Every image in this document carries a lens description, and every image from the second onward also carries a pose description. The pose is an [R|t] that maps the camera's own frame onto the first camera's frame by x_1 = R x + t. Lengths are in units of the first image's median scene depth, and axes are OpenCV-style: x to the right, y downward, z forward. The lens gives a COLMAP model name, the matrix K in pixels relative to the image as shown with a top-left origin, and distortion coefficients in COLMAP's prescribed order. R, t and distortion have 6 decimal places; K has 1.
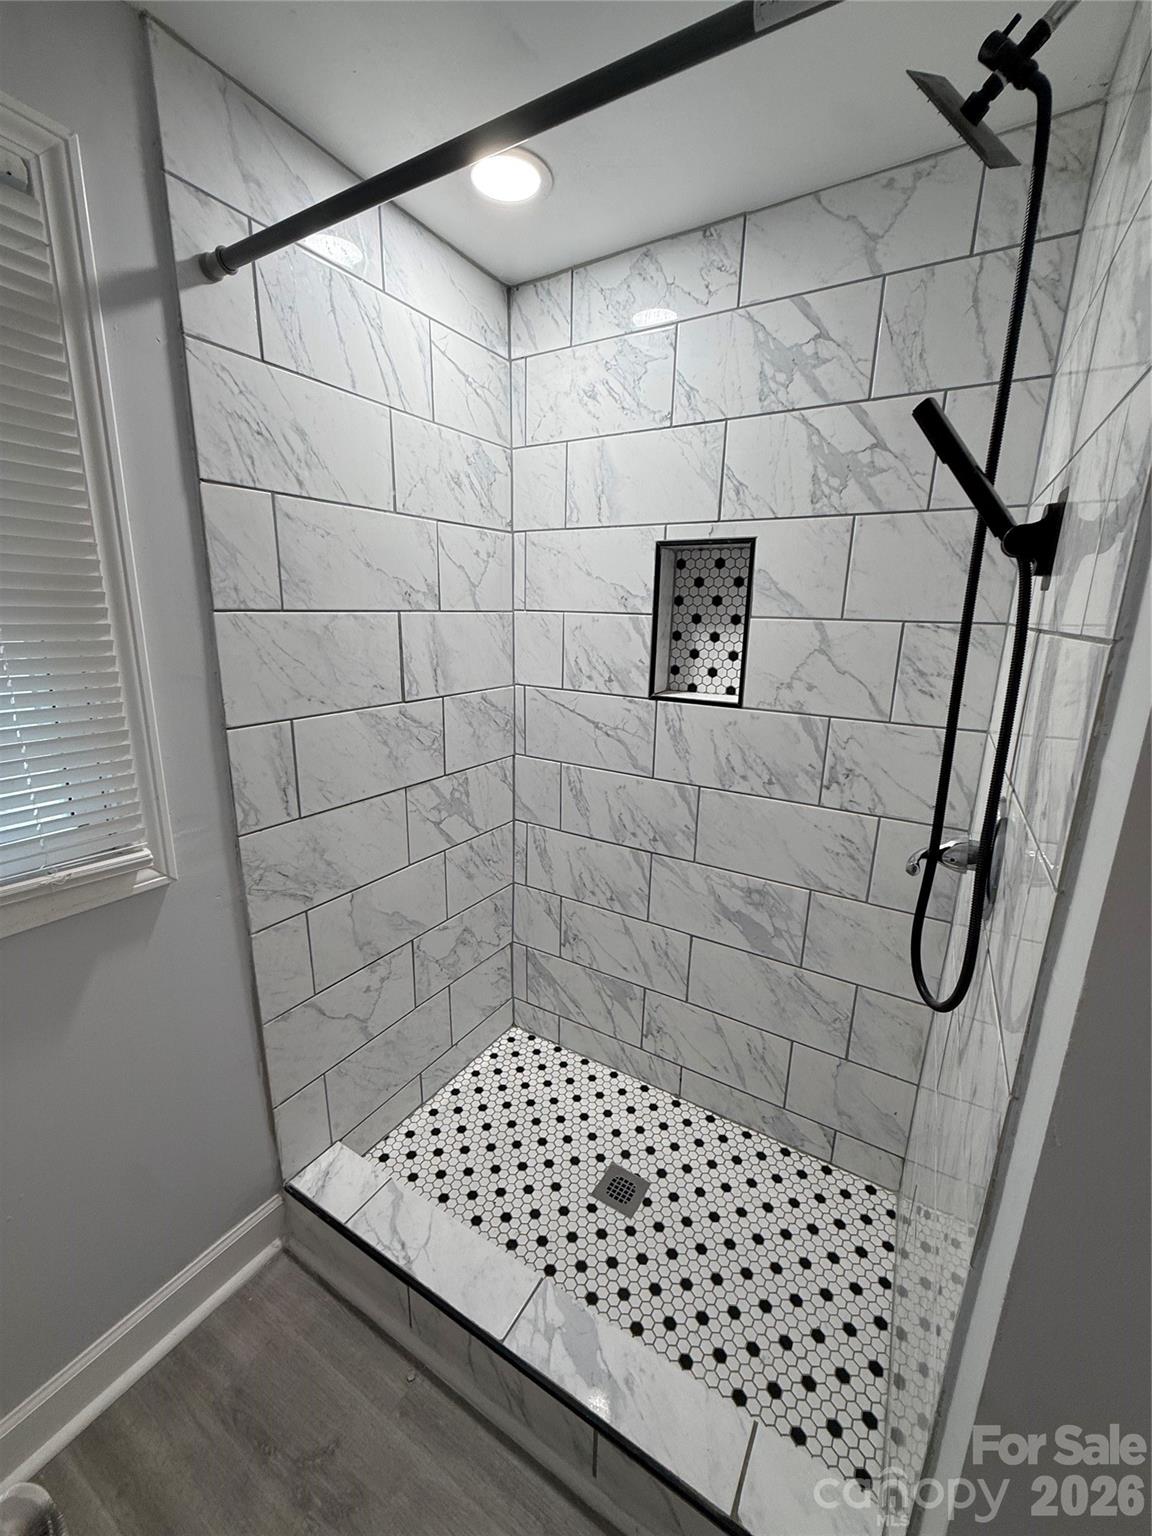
lens RADIAL K [[611.5, 0, 577.7], [0, 611.5, 766.2], [0, 0, 1]] dist [-0.001231, 0.001036]
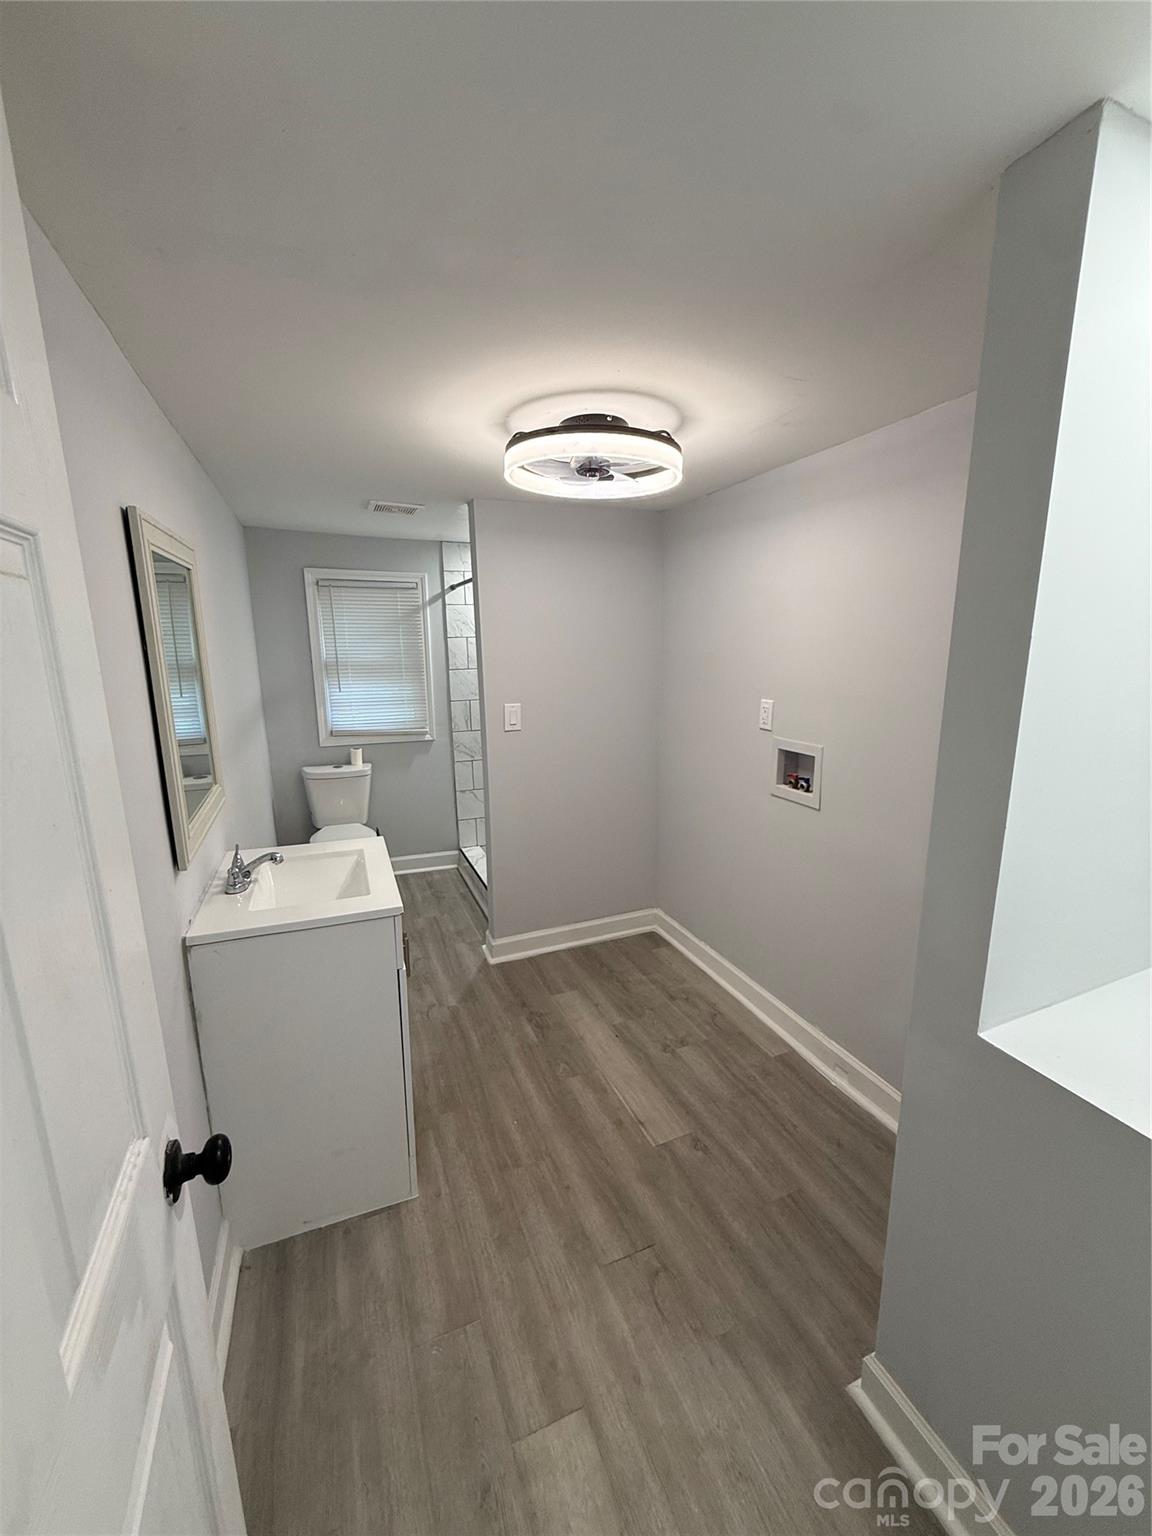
lens RADIAL K [[611.5, 0, 577.7], [0, 611.5, 766.2], [0, 0, 1]] dist [-0.001231, 0.001036]
pose [[0.796798, 0.090839, -0.597379, 2.392339], [-0.115708, 0.993278, -0.003294, 0.263840], [0.593064, 0.071746, 0.801952, -1.551191]]
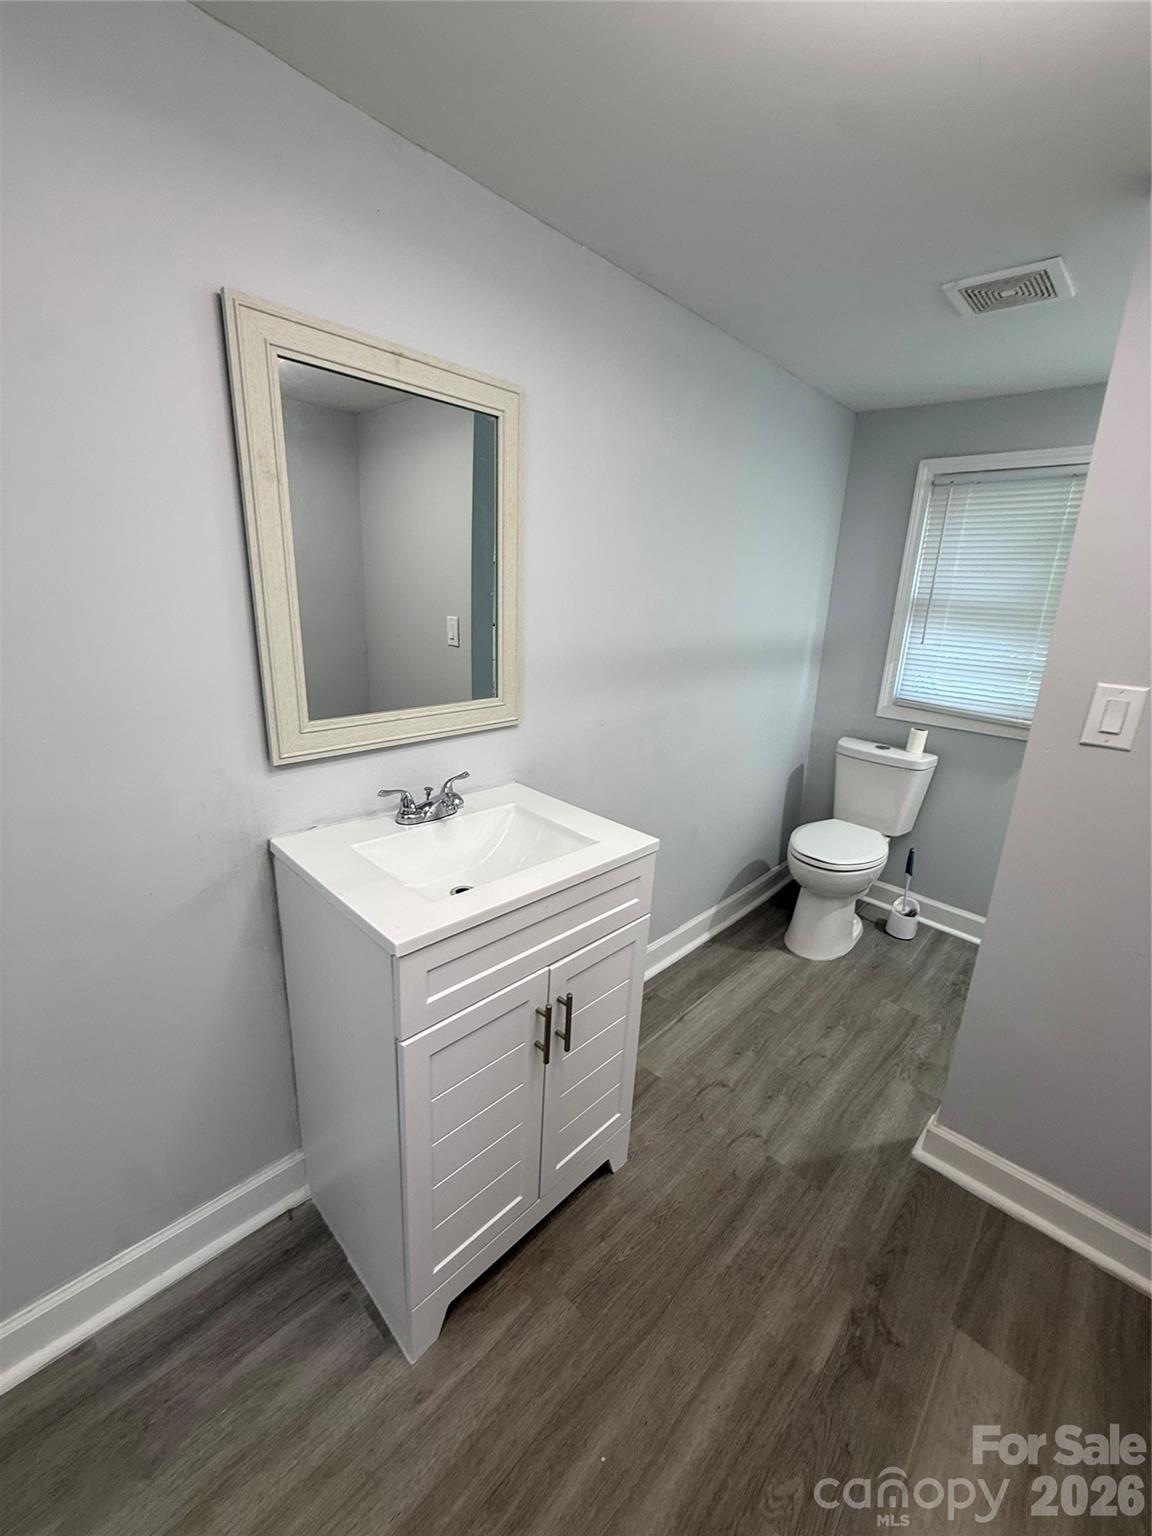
lens RADIAL K [[611.5, 0, 577.7], [0, 611.5, 766.2], [0, 0, 1]] dist [-0.001231, 0.001036]
pose [[-0.231733, 0.227733, -0.945747, 1.857437], [-0.278217, 0.916085, 0.288761, 0.102810], [0.932145, 0.330038, -0.148928, -0.268423]]
